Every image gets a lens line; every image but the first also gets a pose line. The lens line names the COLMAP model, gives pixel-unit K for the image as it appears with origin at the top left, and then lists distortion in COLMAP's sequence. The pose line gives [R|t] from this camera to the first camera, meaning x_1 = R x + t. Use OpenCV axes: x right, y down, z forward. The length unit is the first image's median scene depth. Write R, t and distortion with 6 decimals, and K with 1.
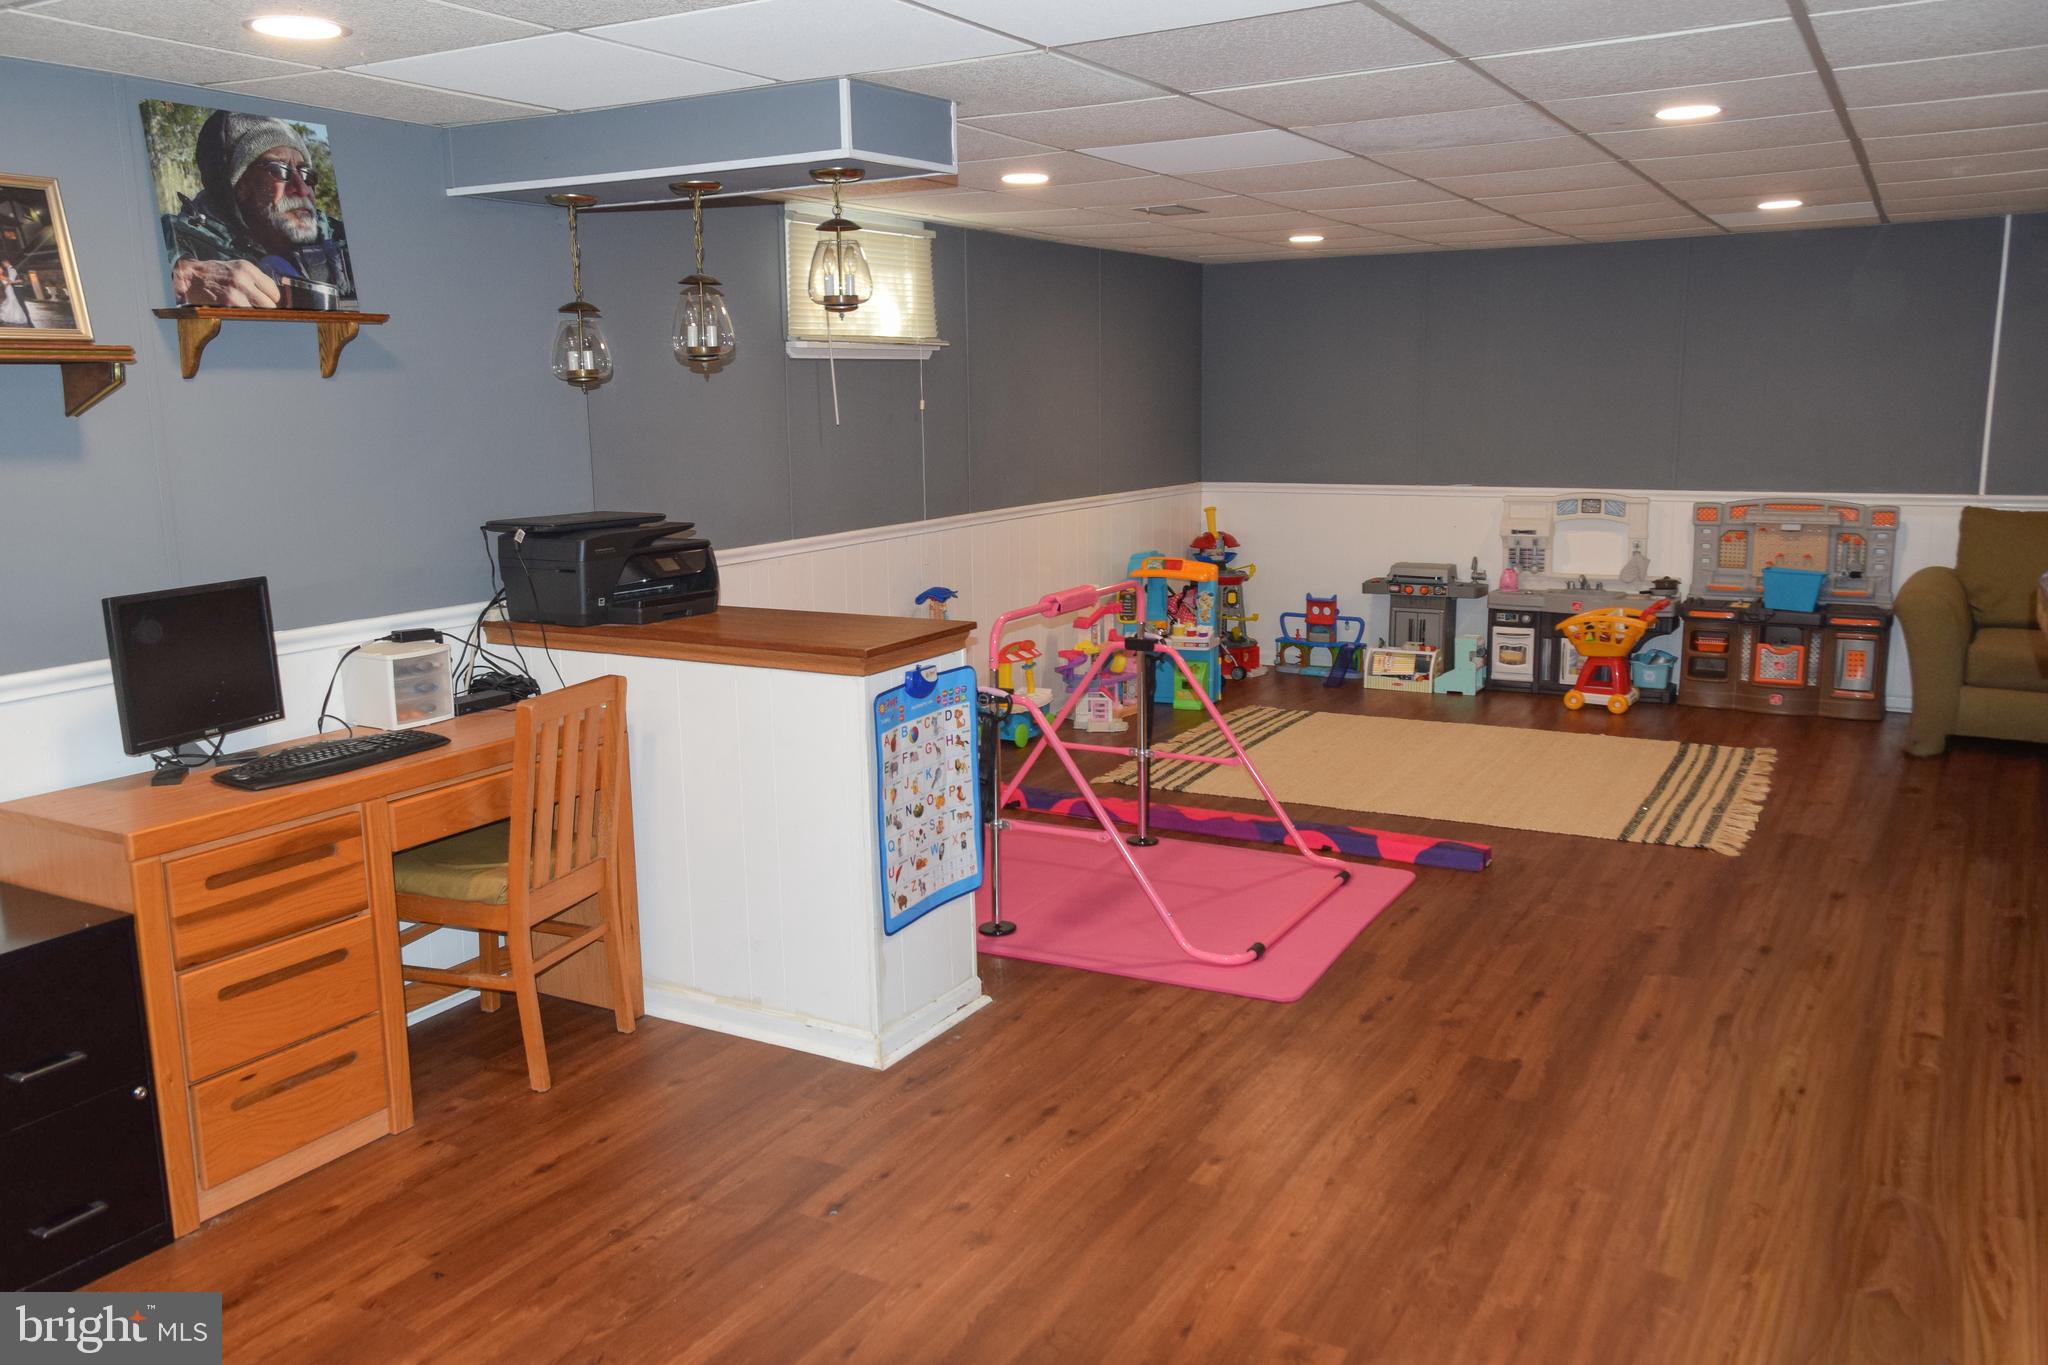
lens RADIAL K [[1576.9, 0, 1024.0], [0, 1576.9, 682.5], [0, 0, 1]] dist [0.008373, 0.002474]
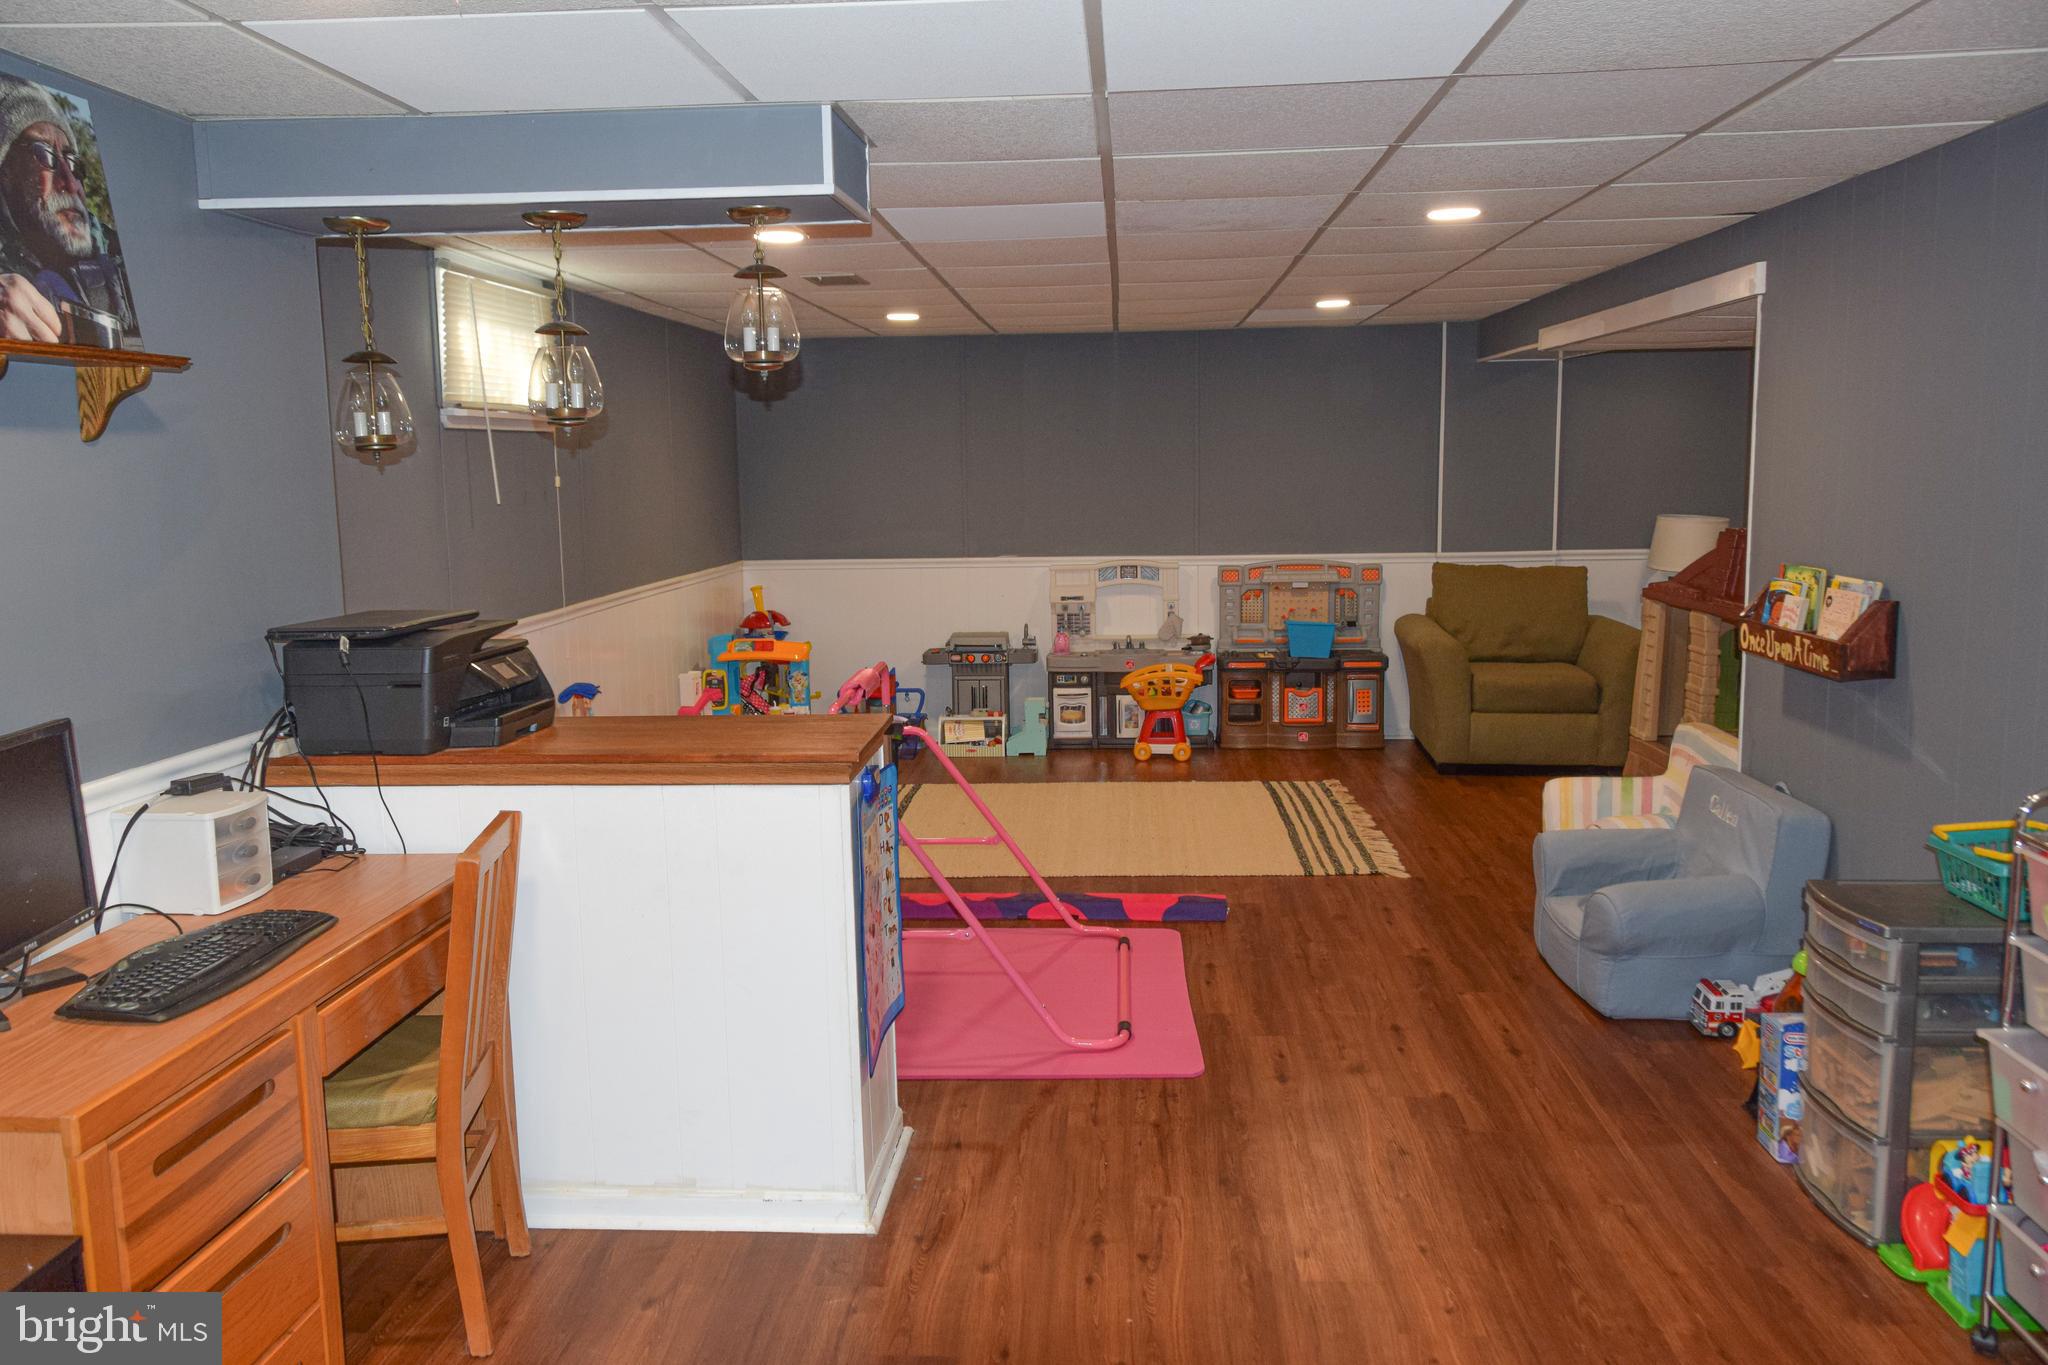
lens RADIAL K [[1537.6, 0, 1024.0], [0, 1537.6, 682.5], [0, 0, 1]] dist [0.003611, 0.001907]
pose [[0.901790, -0.061674, 0.427752, -0.246427], [0.081776, 0.996236, -0.028761, -0.017925], [-0.424368, 0.060916, 0.903438, 0.123242]]
